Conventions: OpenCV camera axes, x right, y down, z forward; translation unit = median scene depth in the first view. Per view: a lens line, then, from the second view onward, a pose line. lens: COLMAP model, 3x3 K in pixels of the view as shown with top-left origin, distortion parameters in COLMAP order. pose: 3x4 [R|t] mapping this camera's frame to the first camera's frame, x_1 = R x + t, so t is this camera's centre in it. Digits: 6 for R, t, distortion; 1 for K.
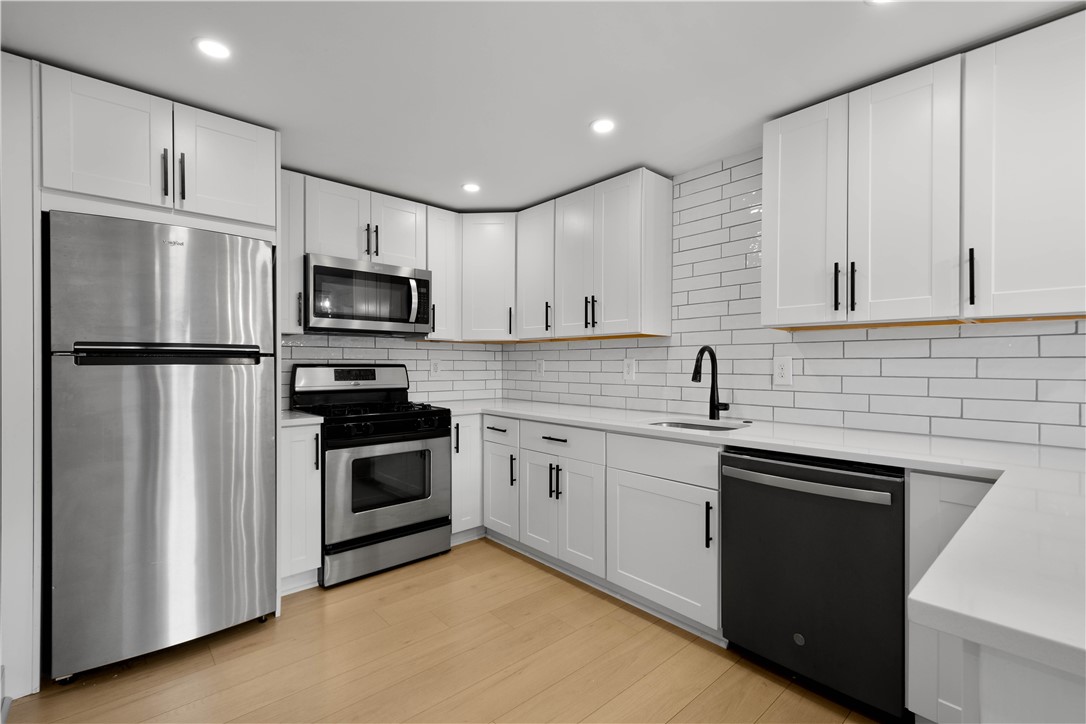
lens RADIAL K [[479.3, 0, 547.1], [0, 479.3, 367.3], [0, 0, 1]] dist [0.016921, -0.001597]
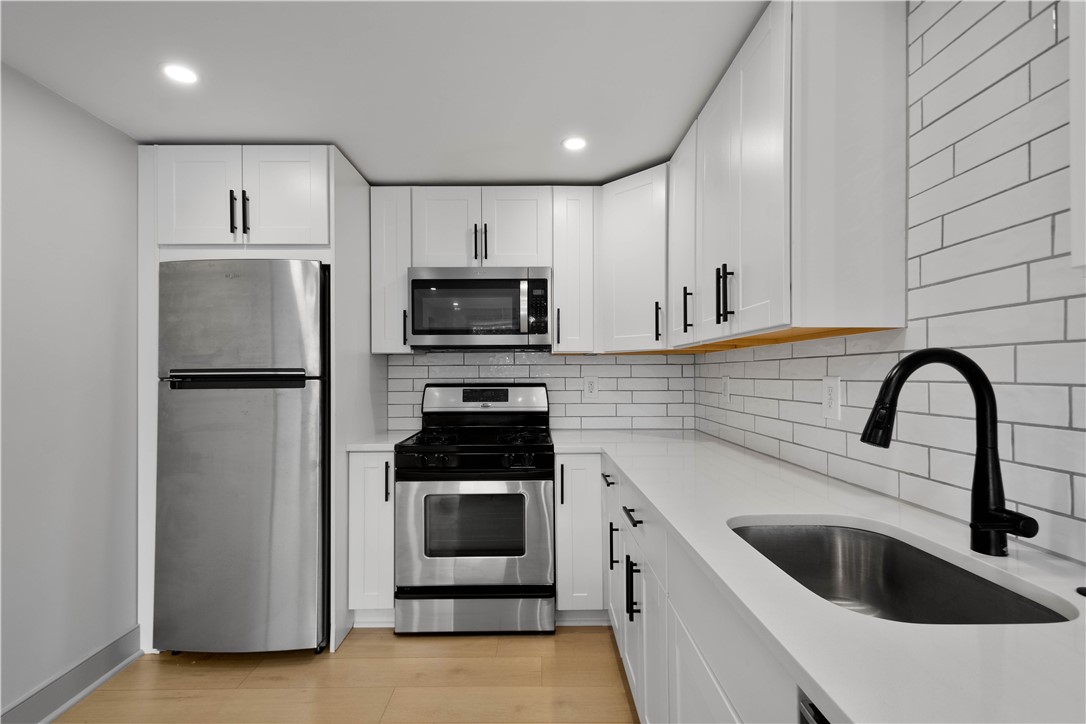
lens RADIAL K [[479.3, 0, 538.2], [0, 479.3, 371.5], [0, 0, 1]] dist [0.016921, -0.001597]
pose [[0.741576, -0.009327, -0.670804, 0.336740], [0.000891, 0.999916, -0.012918, -0.021085], [0.670868, 0.008982, 0.741523, 0.491156]]
